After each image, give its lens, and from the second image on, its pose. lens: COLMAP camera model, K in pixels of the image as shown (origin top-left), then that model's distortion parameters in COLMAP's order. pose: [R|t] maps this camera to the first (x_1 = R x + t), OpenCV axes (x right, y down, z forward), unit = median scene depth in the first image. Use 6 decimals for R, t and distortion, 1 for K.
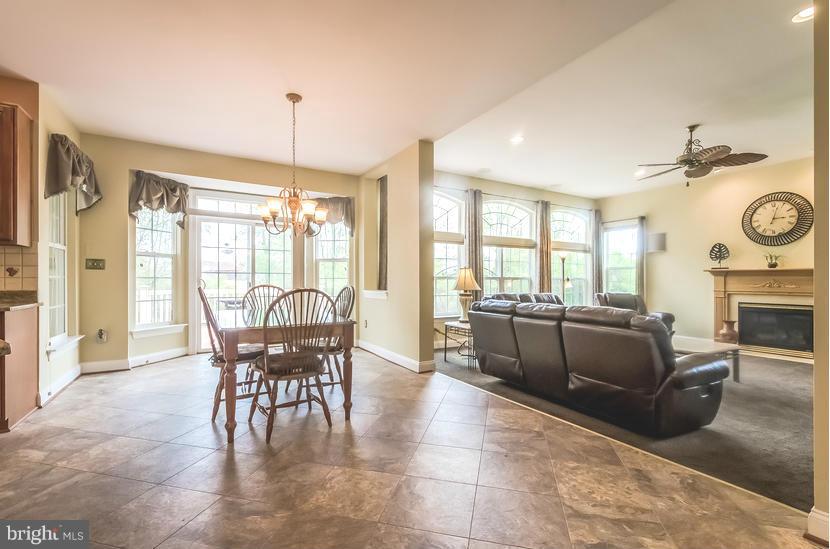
lens RADIAL K [[360.4, 0, 396.7], [0, 360.4, 281.1], [0, 0, 1]] dist [0.010927, -0.002709]
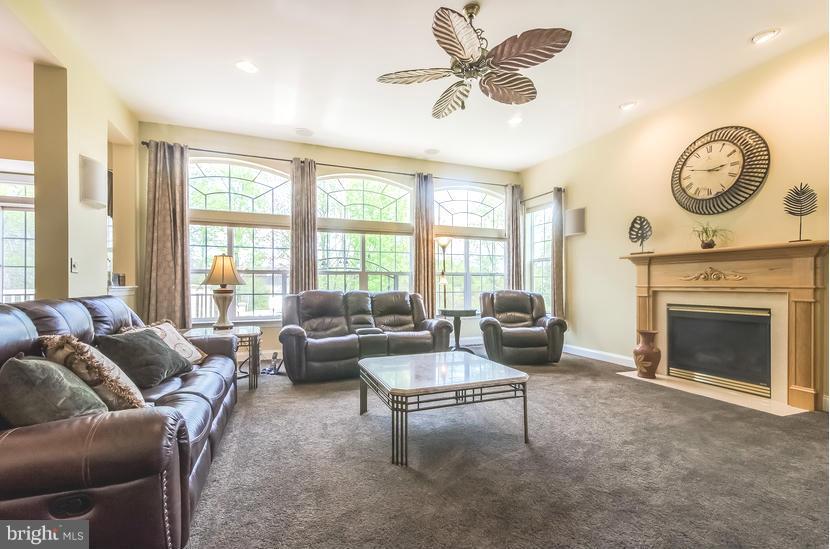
lens RADIAL K [[360.4, 0, 395.8], [0, 360.4, 282.2], [0, 0, 1]] dist [0.010927, -0.002709]
pose [[0.985215, -0.006464, -0.171198, 0.706429], [0.004202, 0.999899, -0.013571, 0.032227], [0.171268, 0.012651, 0.985143, 0.335762]]
